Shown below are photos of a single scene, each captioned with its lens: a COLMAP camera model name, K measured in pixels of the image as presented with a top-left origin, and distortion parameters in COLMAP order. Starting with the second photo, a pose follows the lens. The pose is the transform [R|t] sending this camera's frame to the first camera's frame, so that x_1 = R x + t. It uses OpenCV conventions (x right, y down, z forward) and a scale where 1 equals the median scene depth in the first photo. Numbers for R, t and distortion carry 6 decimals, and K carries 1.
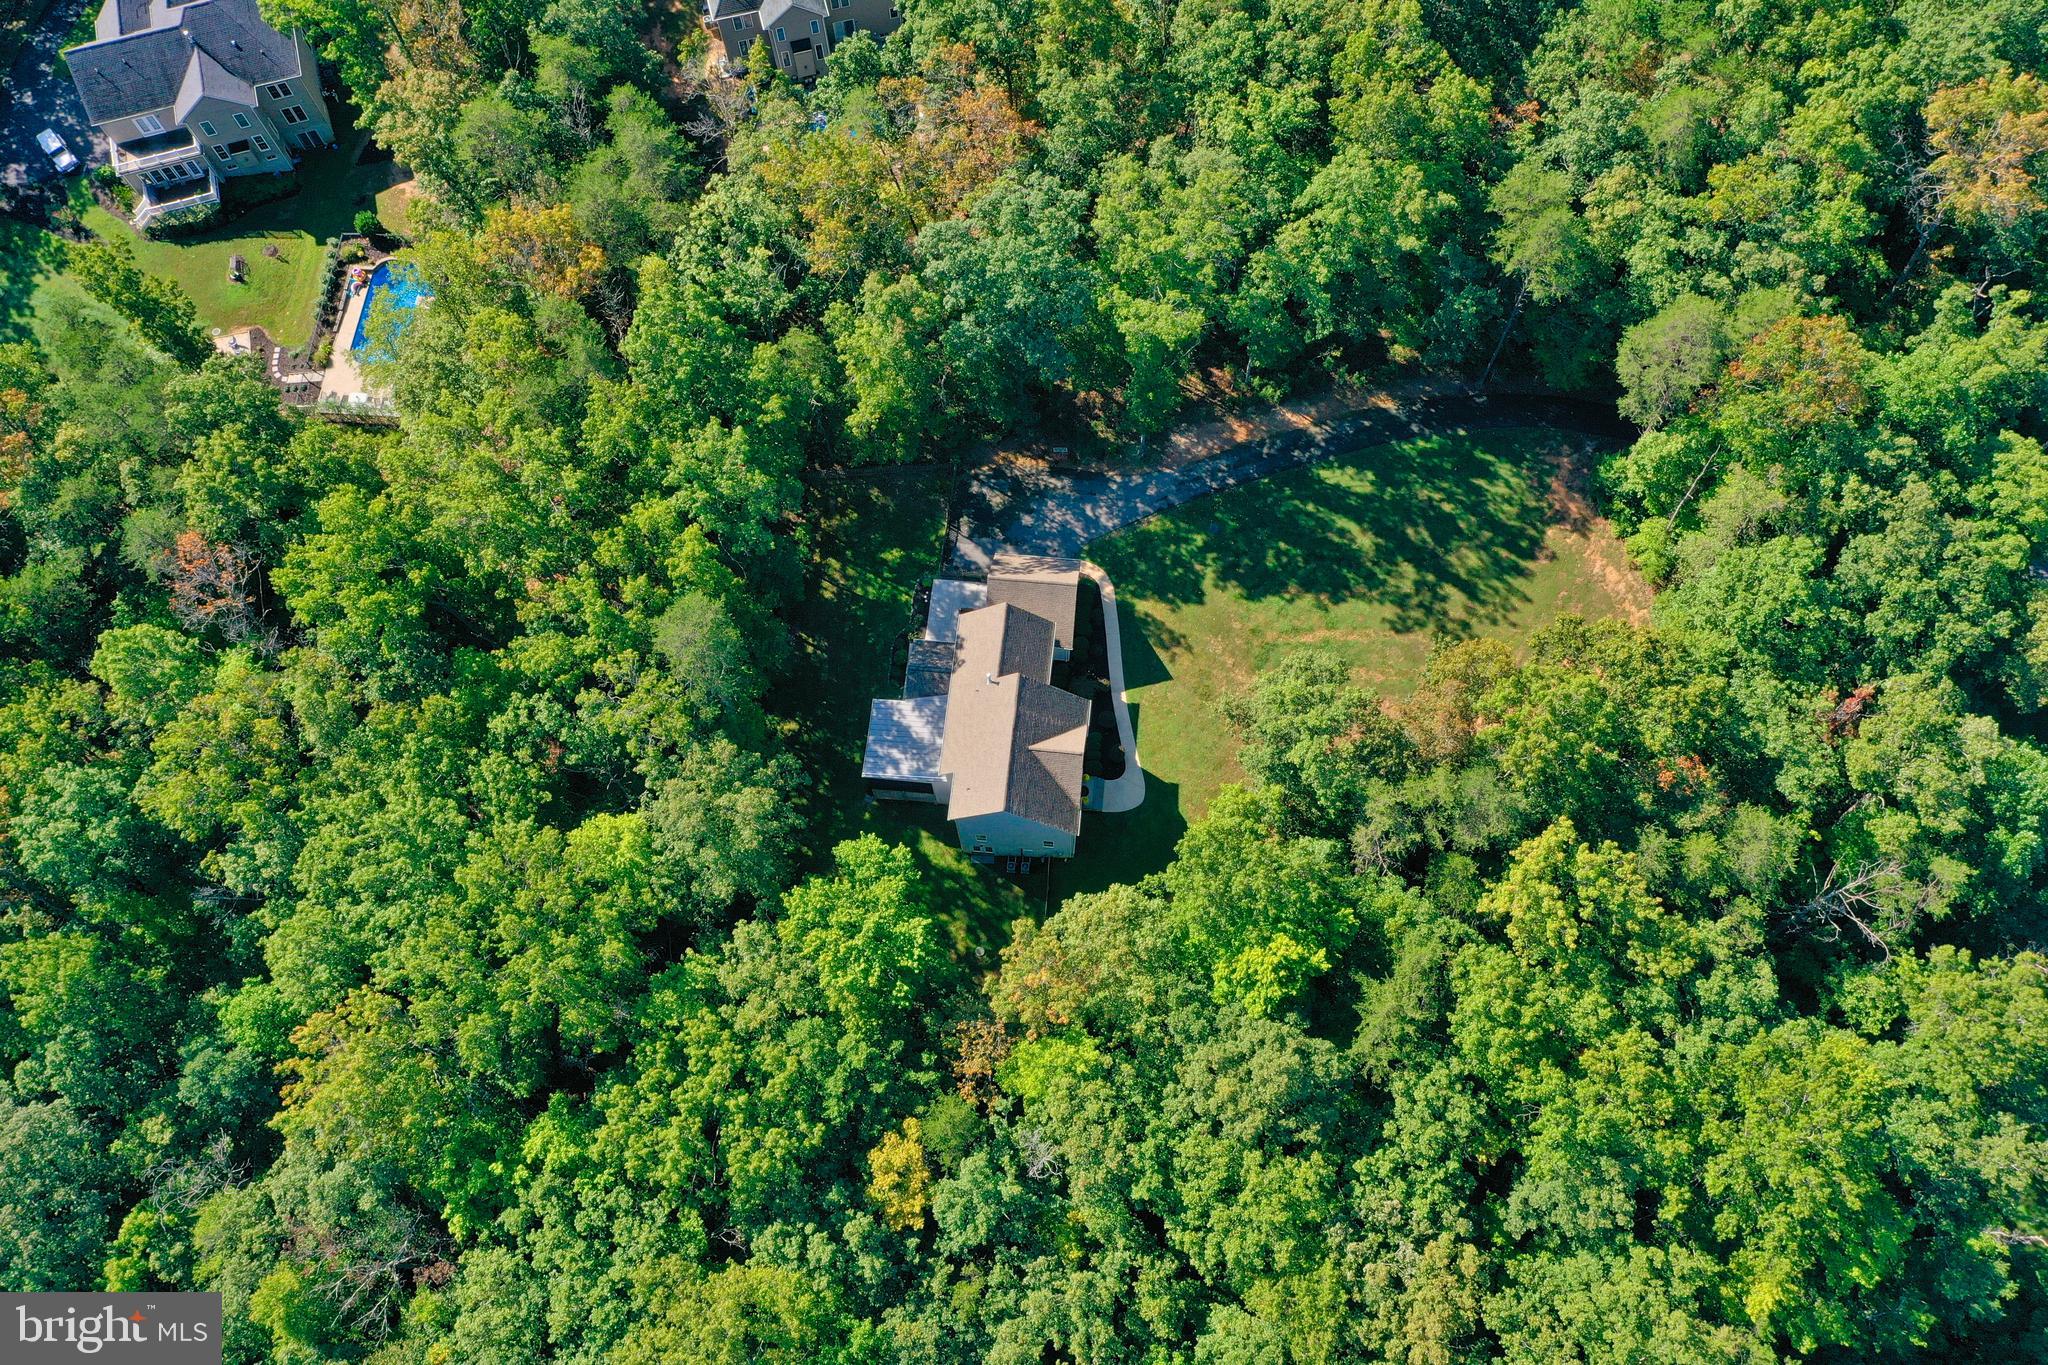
lens RADIAL K [[1623.9, 0, 1024.4], [0, 1623.9, 676.5], [0, 0, 1]] dist [0.024385, -0.020300]
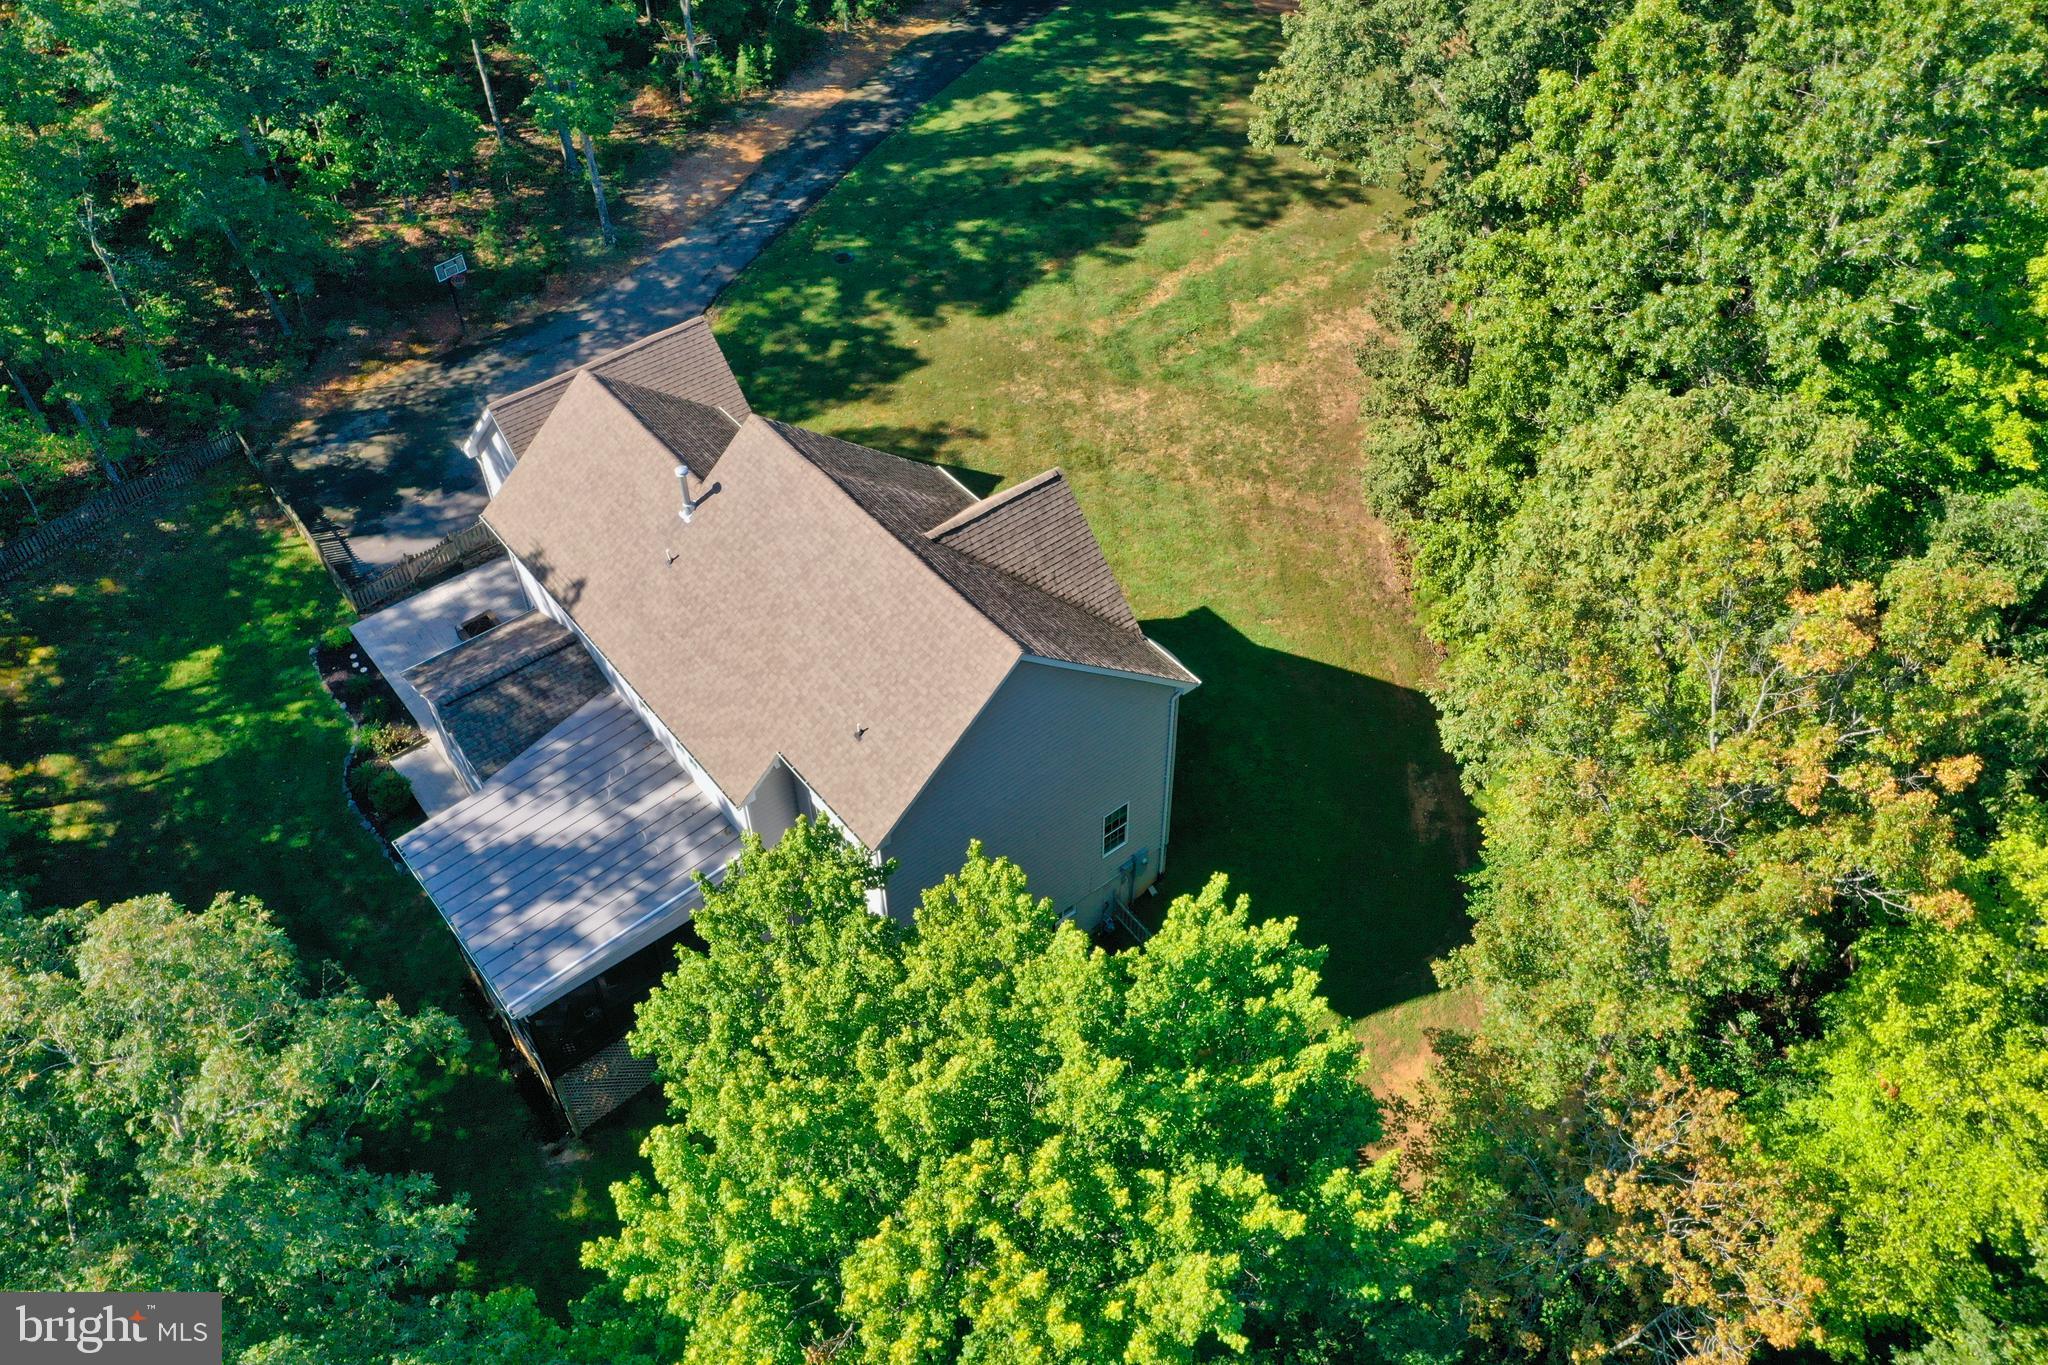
lens RADIAL K [[1623.9, 0, 1024.2], [0, 1623.9, 687.0], [0, 0, 1]] dist [0.024385, -0.020300]
pose [[0.714209, -0.495081, 0.494773, -0.152927], [0.645366, 0.739428, -0.191702, 0.139729], [-0.270941, 0.456225, 0.847614, 0.741025]]
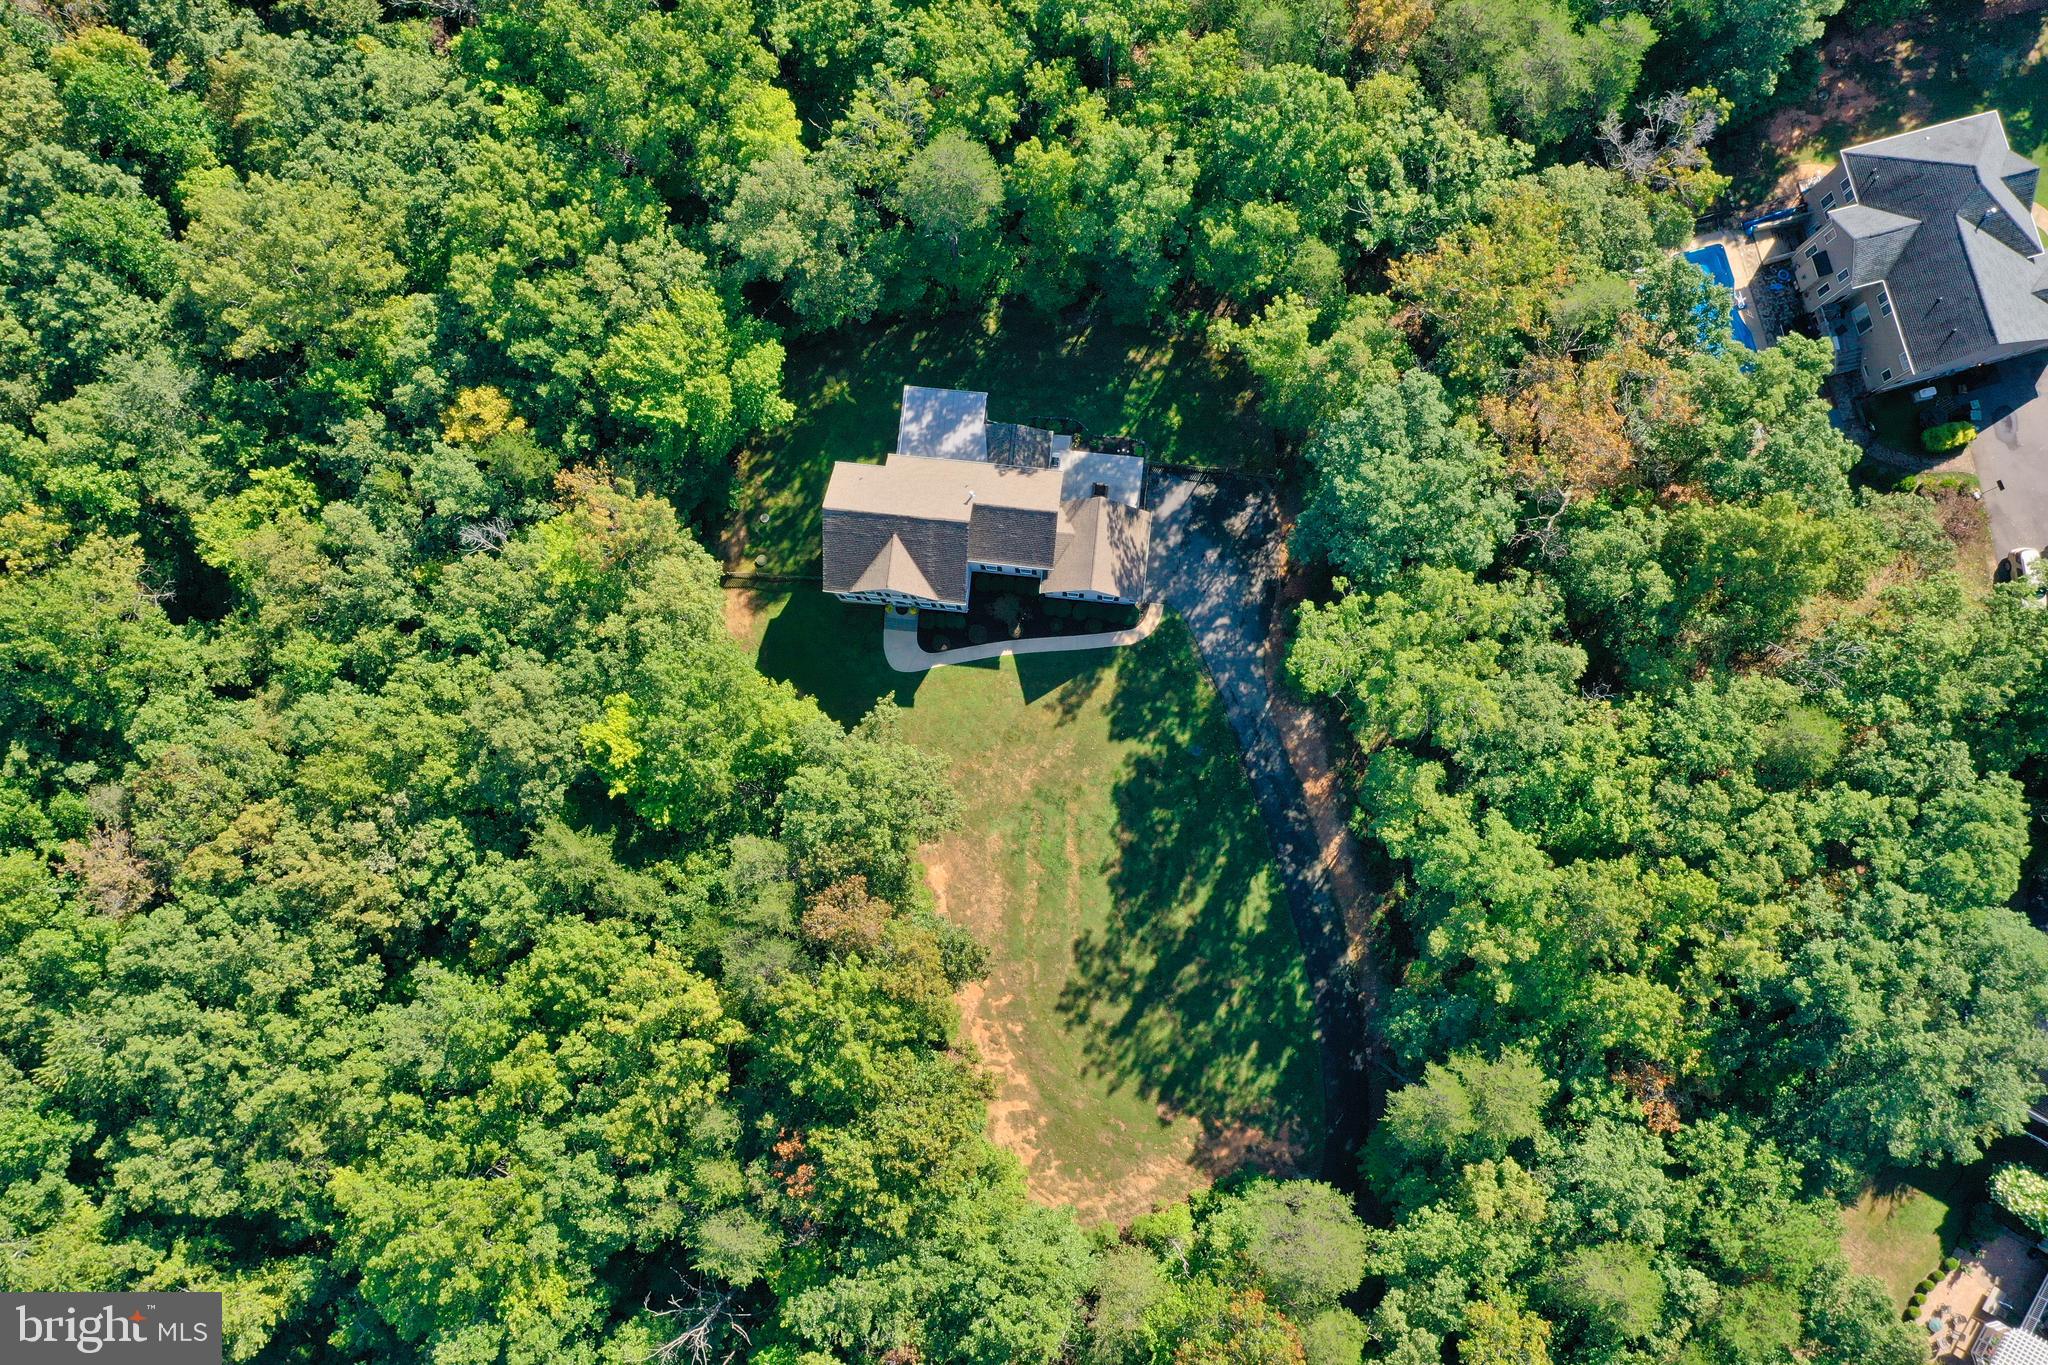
lens RADIAL K [[1623.9, 0, 1011.1], [0, 1623.9, 695.7], [0, 0, 1]] dist [0.024385, -0.020300]
pose [[-0.000515, 0.996485, -0.083772, 0.184710], [-0.915267, 0.033278, 0.401471, -0.418638], [0.402848, 0.076880, 0.912032, 0.130551]]
